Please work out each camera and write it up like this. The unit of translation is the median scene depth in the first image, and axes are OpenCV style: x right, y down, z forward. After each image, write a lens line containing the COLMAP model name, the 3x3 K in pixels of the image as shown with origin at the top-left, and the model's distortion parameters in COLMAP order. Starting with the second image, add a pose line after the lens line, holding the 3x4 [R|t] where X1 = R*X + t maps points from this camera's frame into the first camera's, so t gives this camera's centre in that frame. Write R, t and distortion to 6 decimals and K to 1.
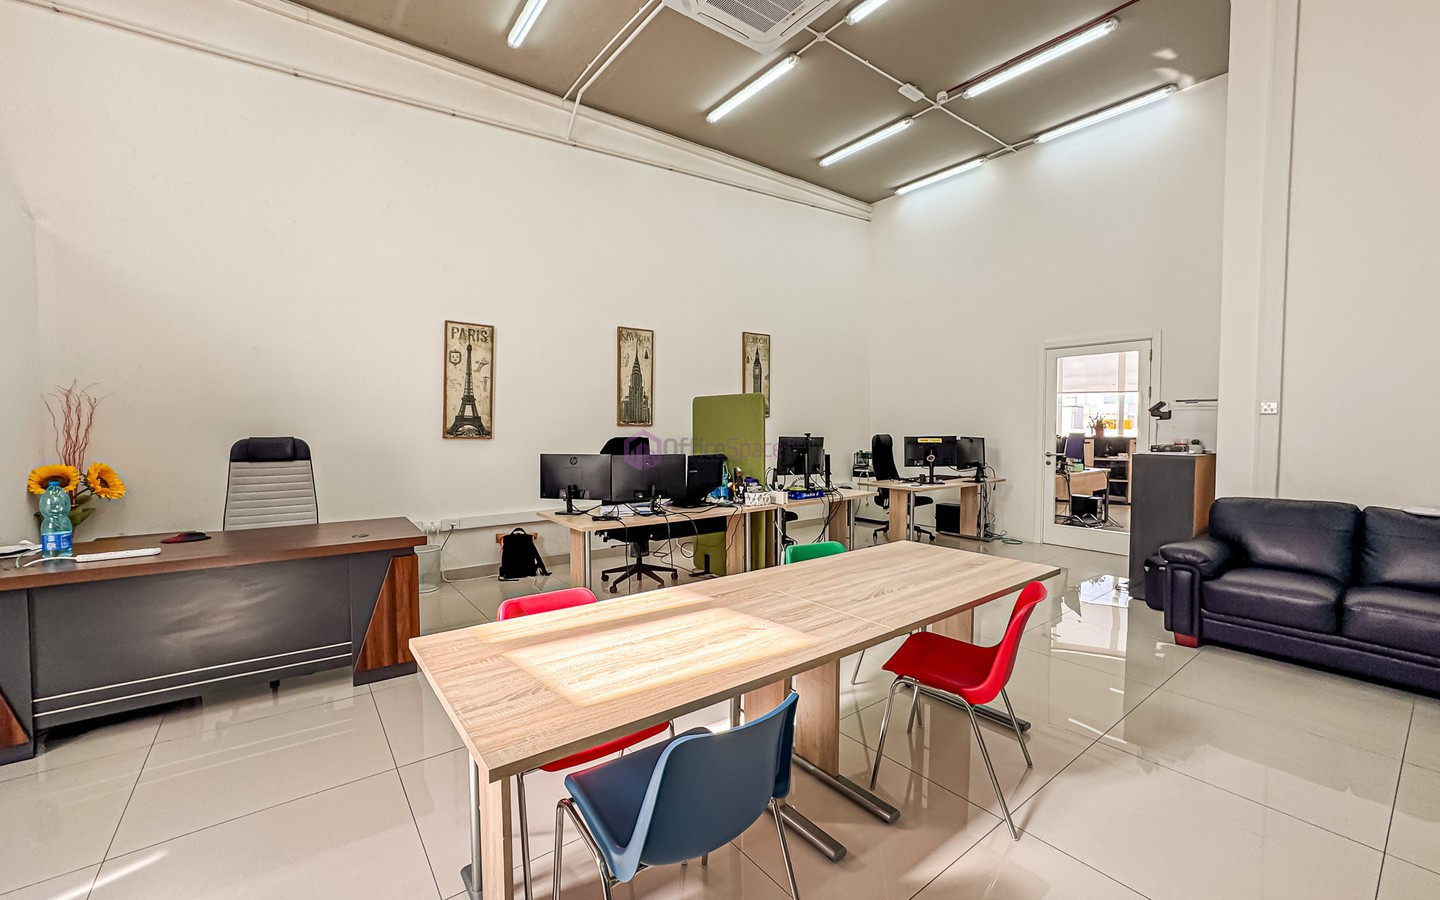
lens RADIAL K [[580.8, 0, 713.8], [0, 580.8, 444.8], [0, 0, 1]] dist [-0.046250, 0.022506]
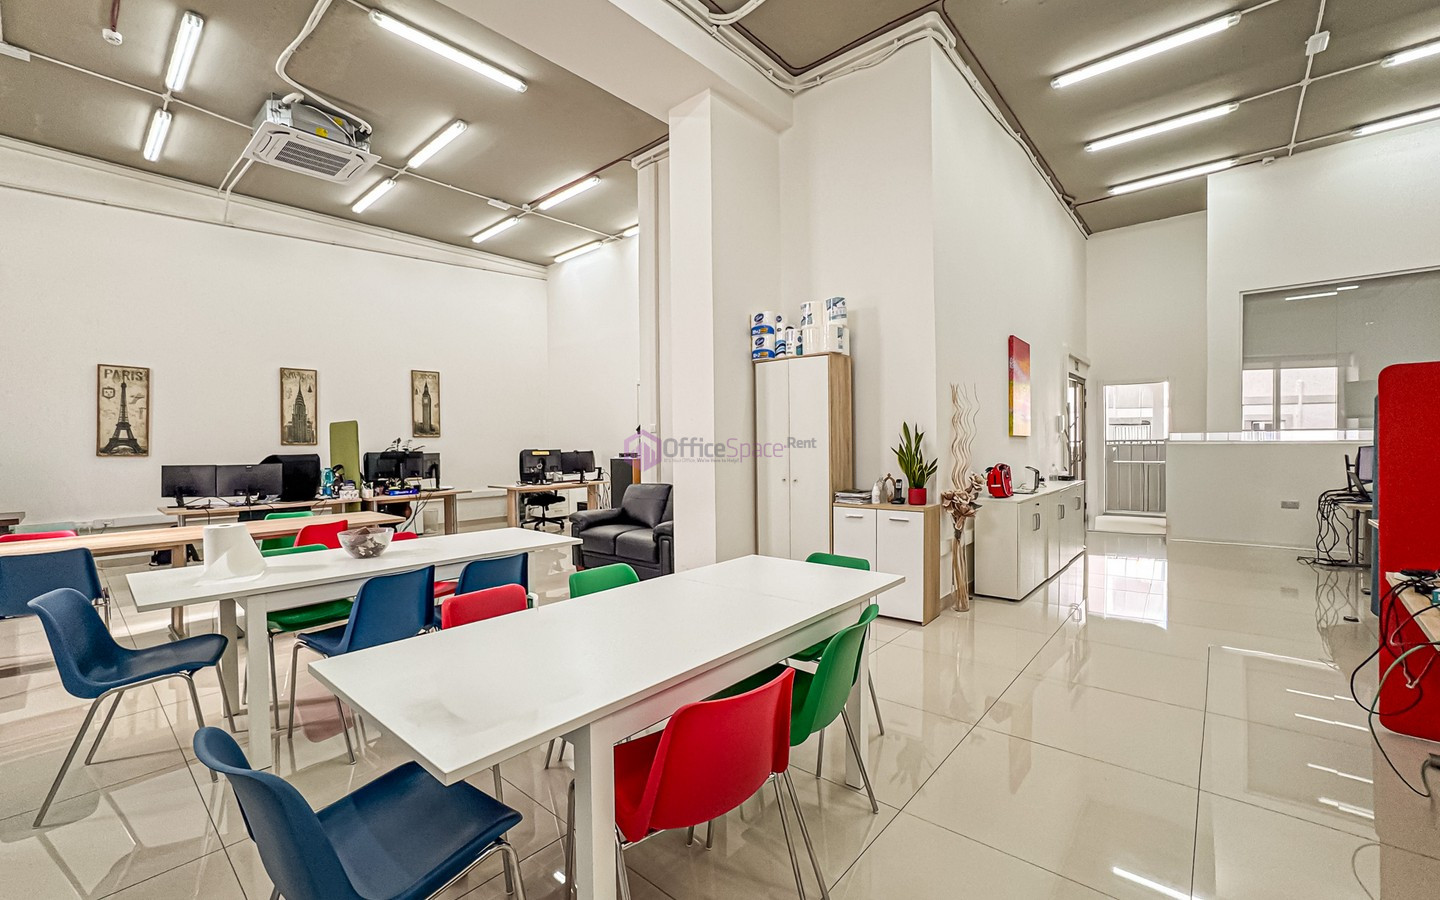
lens RADIAL K [[590.6, 0, 719.5], [0, 590.6, 451.2], [0, 0, 1]] dist [-0.042591, 0.018058]
pose [[0.977704, -0.013595, 0.209549, 0.591116], [0.018159, 0.999638, -0.019874, 0.027757], [-0.209202, 0.023236, 0.977596, -0.518573]]
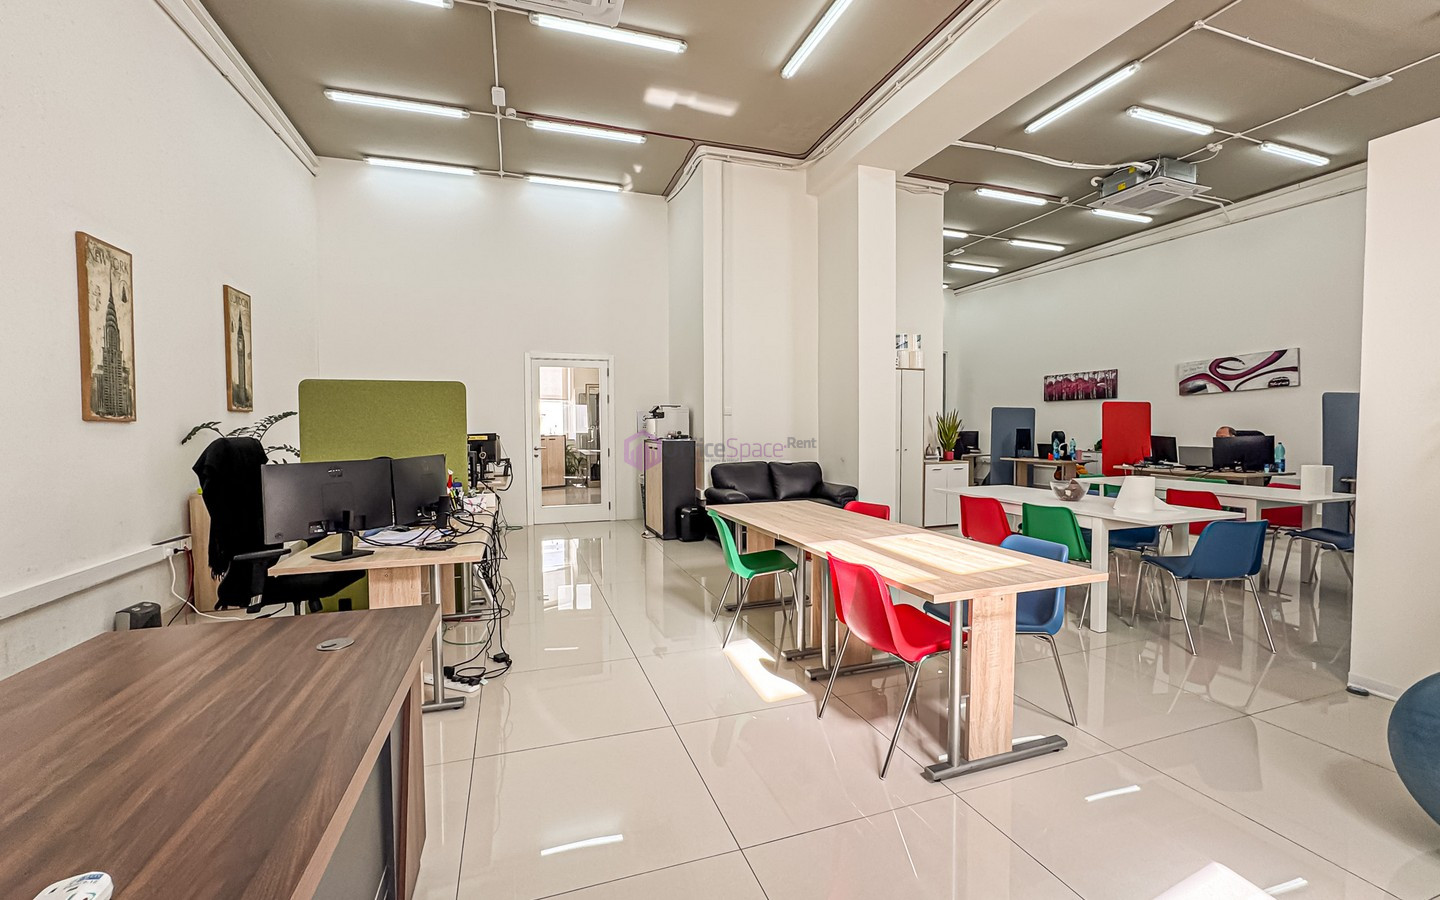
lens RADIAL K [[597.3, 0, 724.9], [0, 597.3, 451.6], [0, 0, 1]] dist [-0.042263, 0.018413]
pose [[0.300219, -0.038632, 0.953088, -0.580920], [0.042337, 0.998735, 0.027146, 0.008040], [-0.952930, 0.032201, 0.301474, 0.327527]]
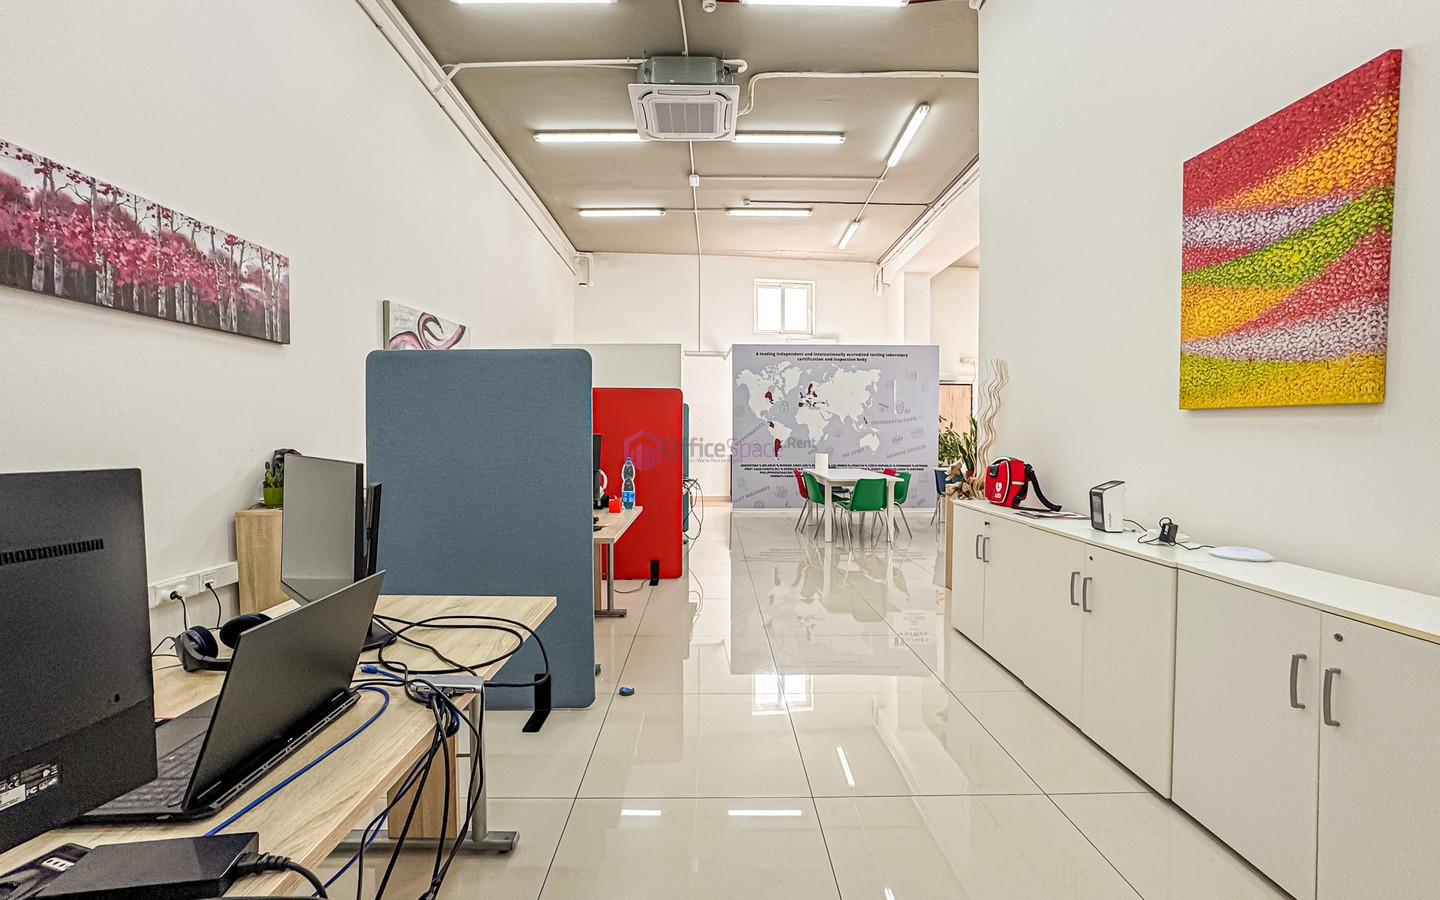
lens RADIAL K [[578.7, 0, 720.0], [0, 578.7, 450.0], [0, 0, 1]] dist [-0.041946, 0.018501]
pose [[-0.591519, 0.024272, -0.805926, 1.953439], [-0.031649, 0.998078, 0.053288, 0.004286], [0.805670, 0.057028, -0.589614, 0.434006]]
